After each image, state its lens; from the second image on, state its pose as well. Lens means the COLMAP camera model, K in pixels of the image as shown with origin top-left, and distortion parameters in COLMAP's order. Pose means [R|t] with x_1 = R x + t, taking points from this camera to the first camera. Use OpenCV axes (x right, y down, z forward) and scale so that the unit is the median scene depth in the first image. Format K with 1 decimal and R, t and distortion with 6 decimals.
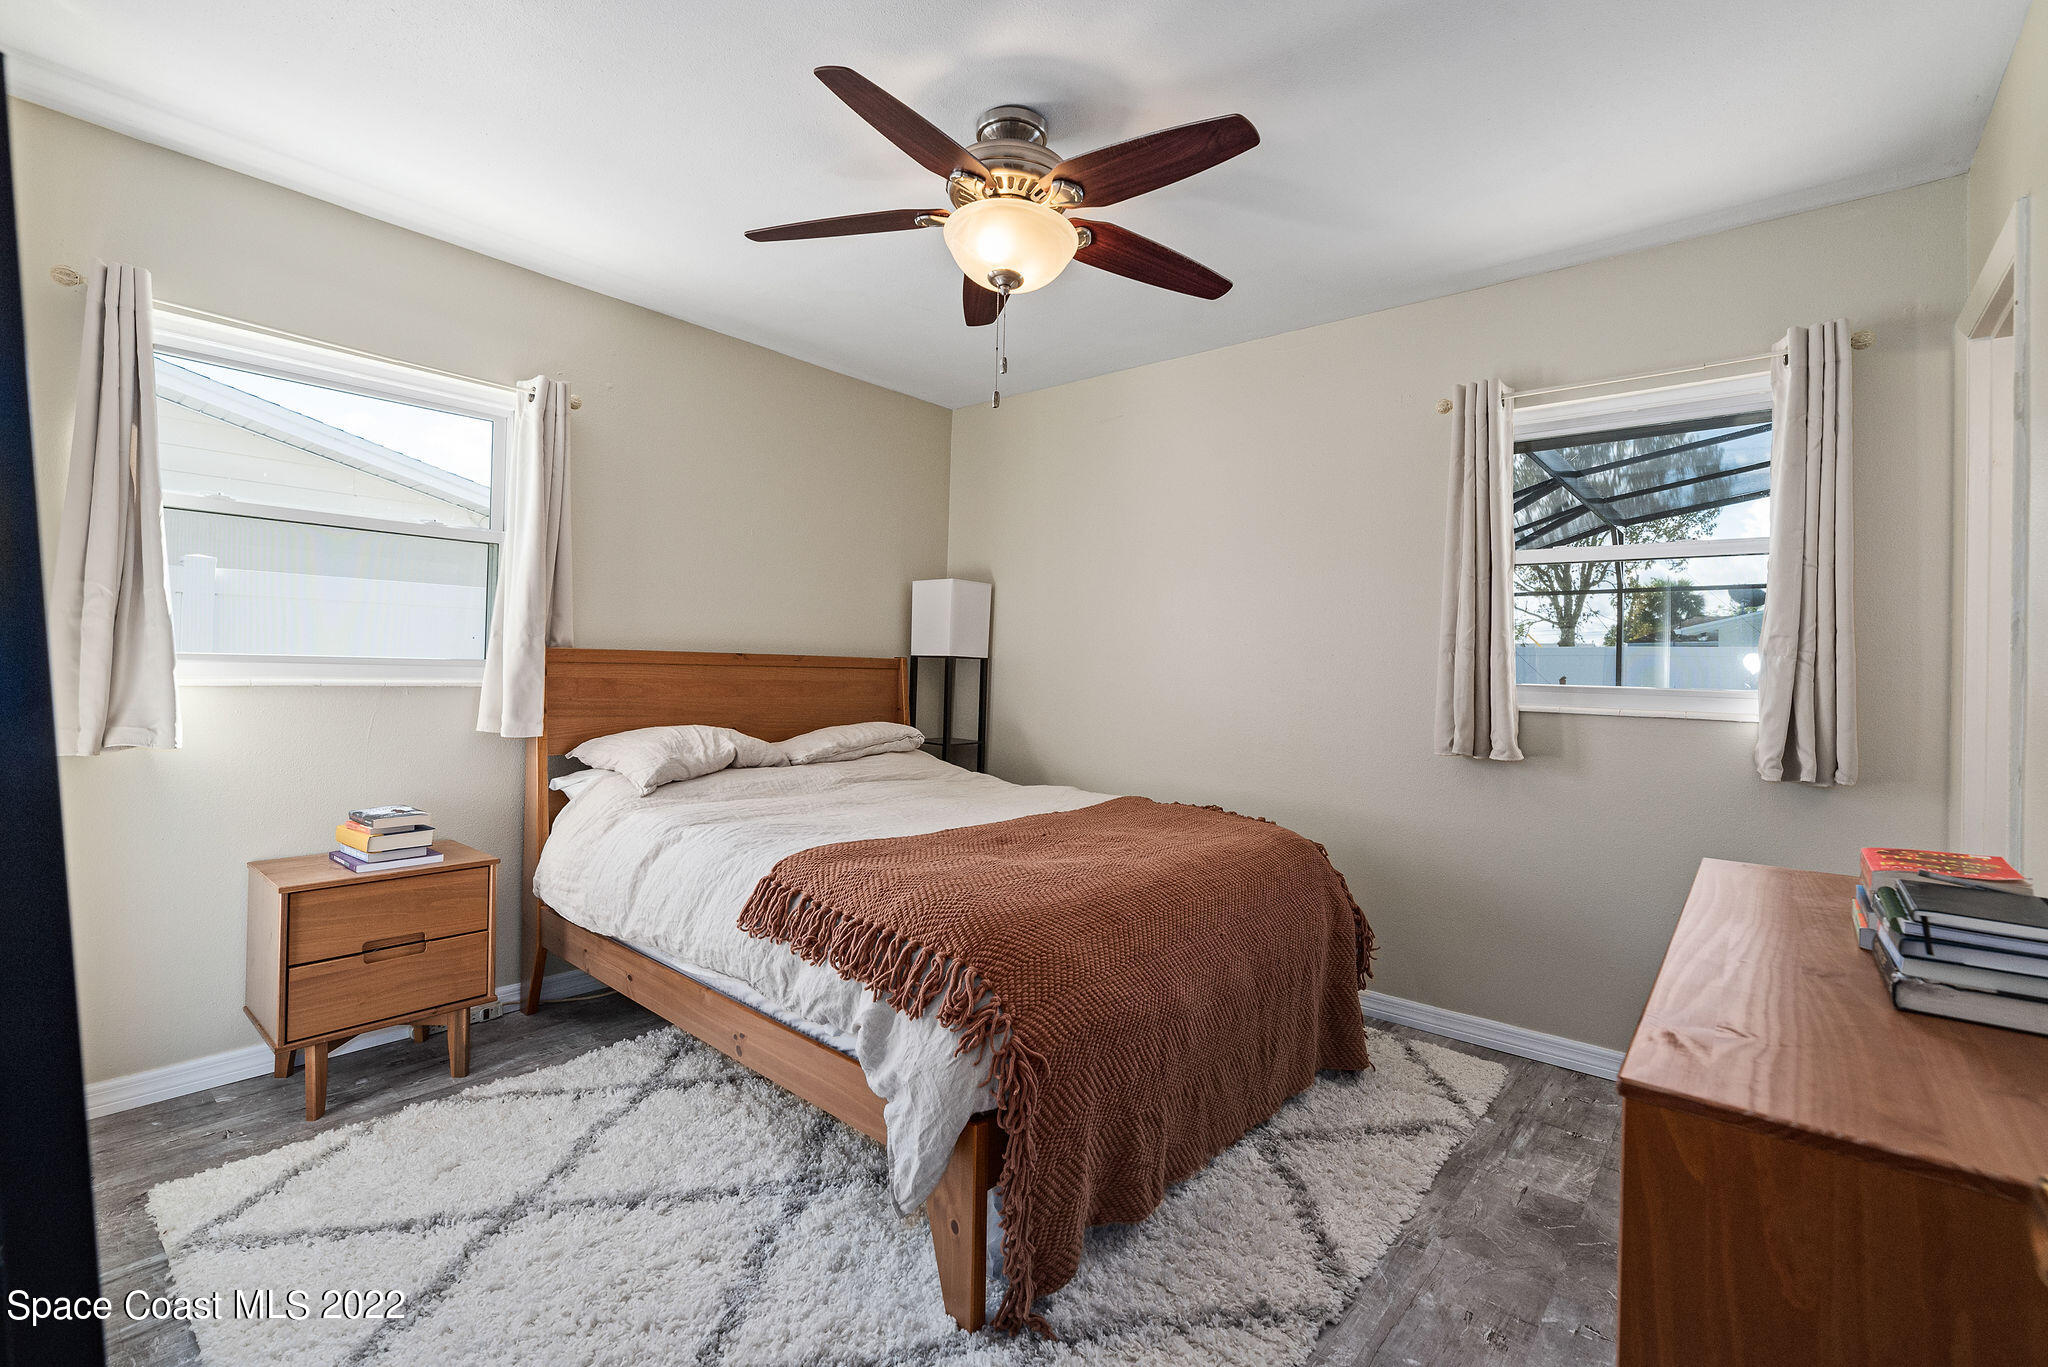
lens RADIAL K [[860.6, 0, 1016.6], [0, 860.6, 691.4], [0, 0, 1]] dist [-0.001633, -0.000192]
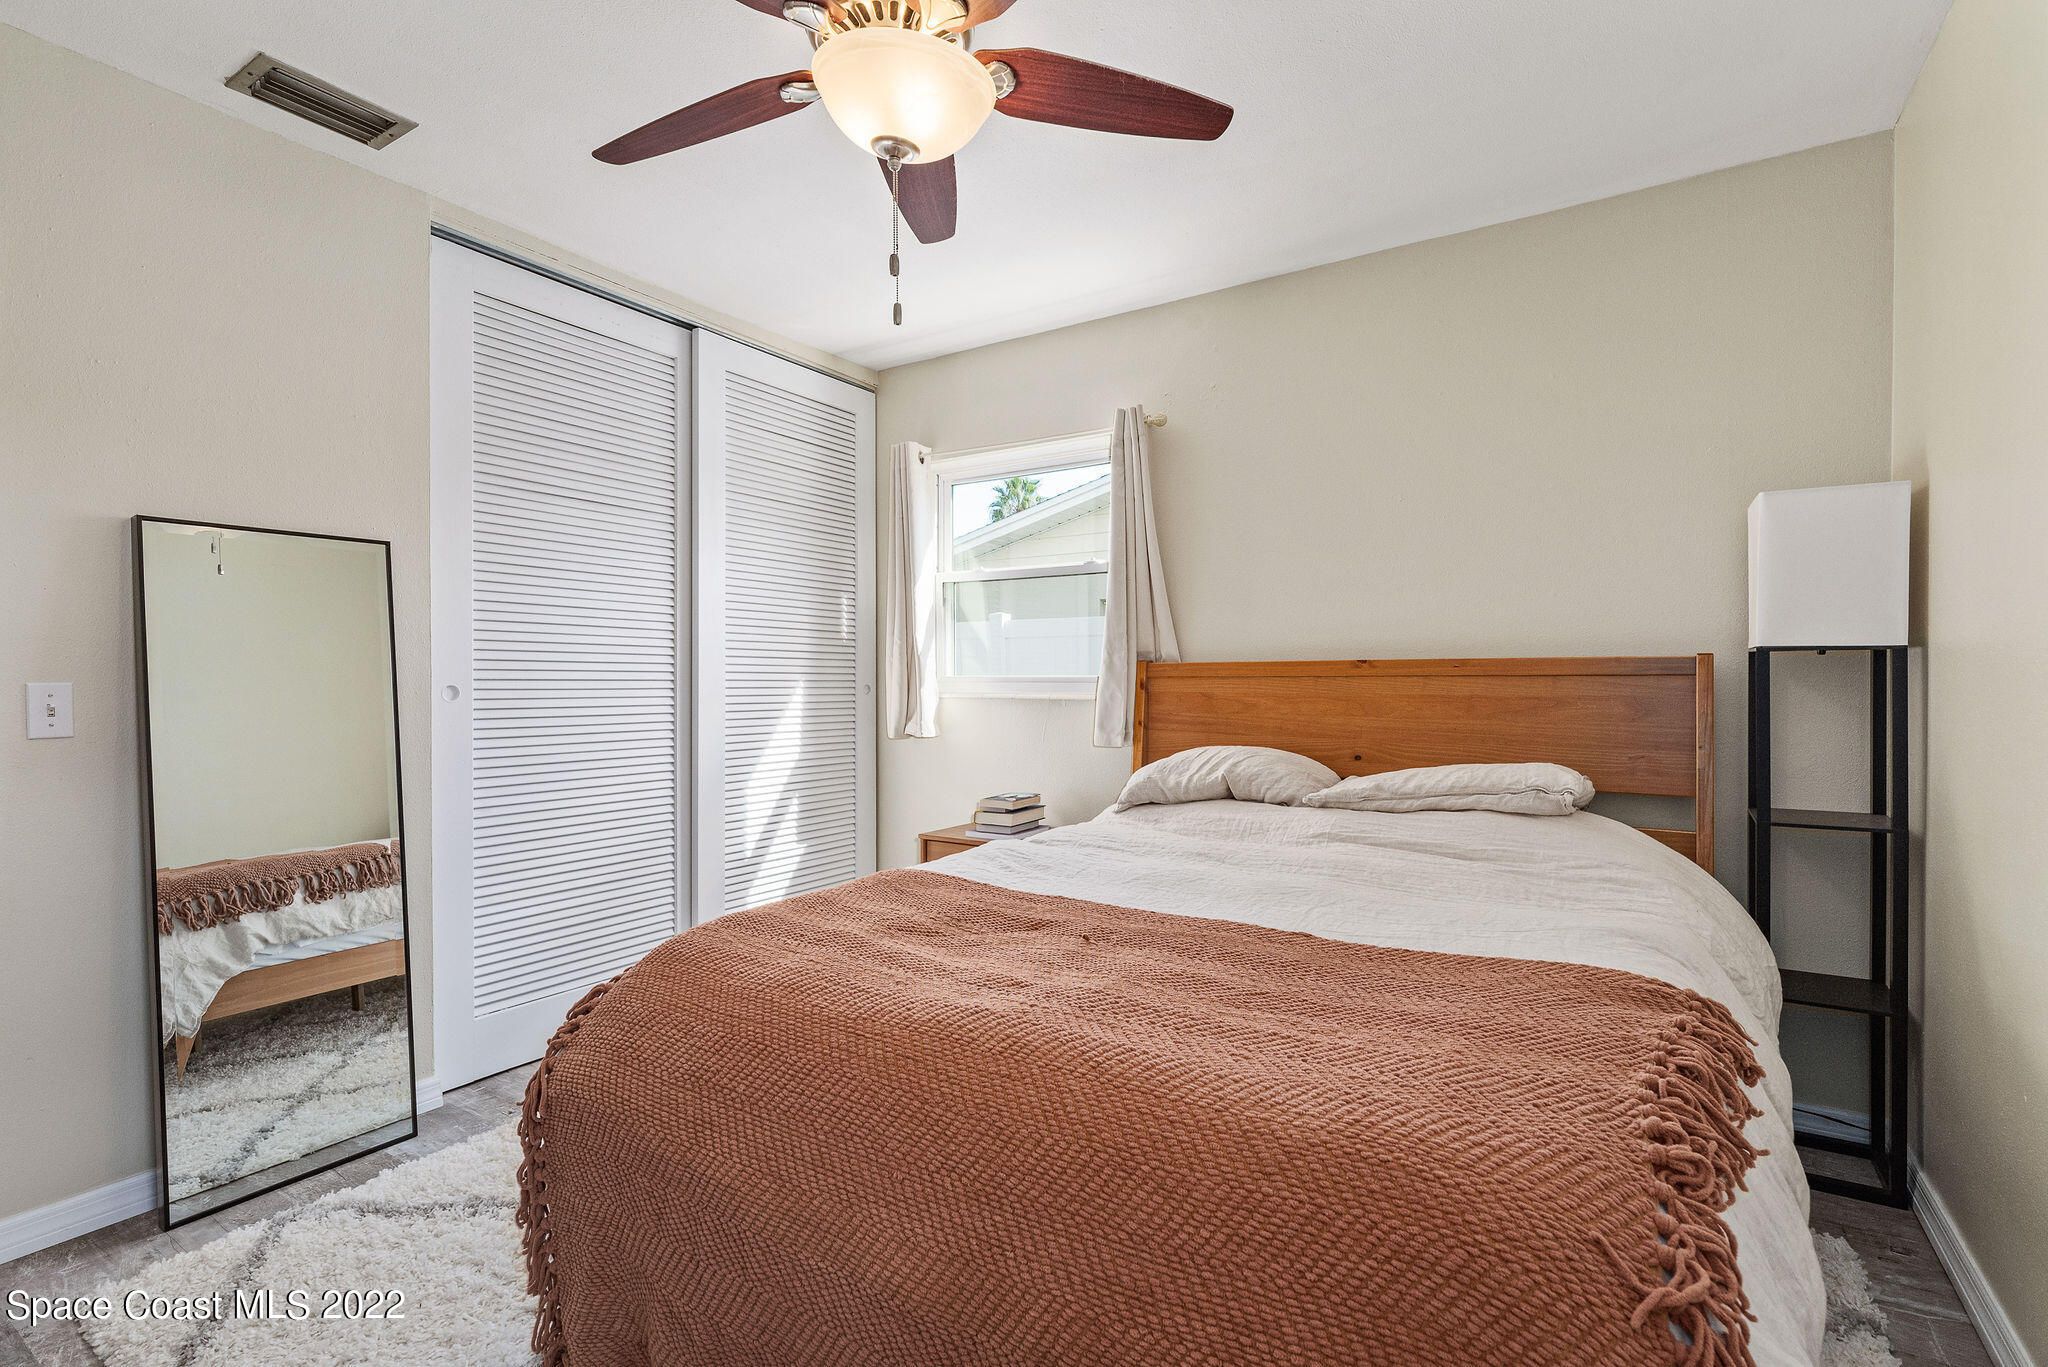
lens RADIAL K [[974.4, 0, 1020.7], [0, 974.4, 694.8], [0, 0, 1]] dist [-0.005516, -0.001059]
pose [[0.128682, 0.003141, -0.991681, 0.512563], [-0.014189, 0.999898, 0.001326, -0.009691], [0.991584, 0.013900, 0.128714, 0.580971]]
